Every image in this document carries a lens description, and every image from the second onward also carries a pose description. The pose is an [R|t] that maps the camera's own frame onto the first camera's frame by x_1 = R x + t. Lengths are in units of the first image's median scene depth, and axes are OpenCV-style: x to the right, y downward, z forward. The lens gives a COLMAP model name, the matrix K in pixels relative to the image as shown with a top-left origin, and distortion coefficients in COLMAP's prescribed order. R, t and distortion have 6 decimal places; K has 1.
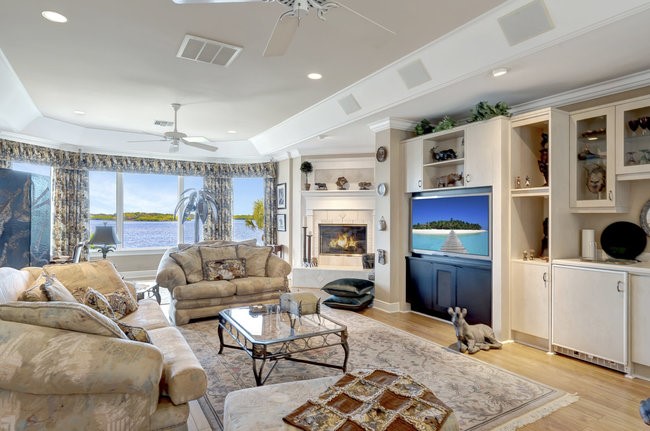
lens RADIAL K [[344.7, 0, 324.9], [0, 344.7, 216.4], [0, 0, 1]] dist [-0.002351, -0.000170]
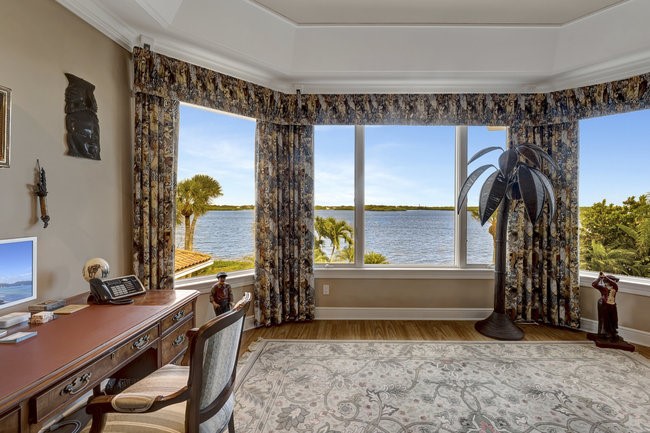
lens RADIAL K [[268.7, 0, 325.3], [0, 268.7, 211.3], [0, 0, 1]] dist [-0.000481, 0.000021]
pose [[0.784391, 0.005614, -0.620242, -0.401467], [0.003114, 0.999911, 0.012989, -0.000266], [0.620259, -0.012120, 0.784303, 0.678451]]
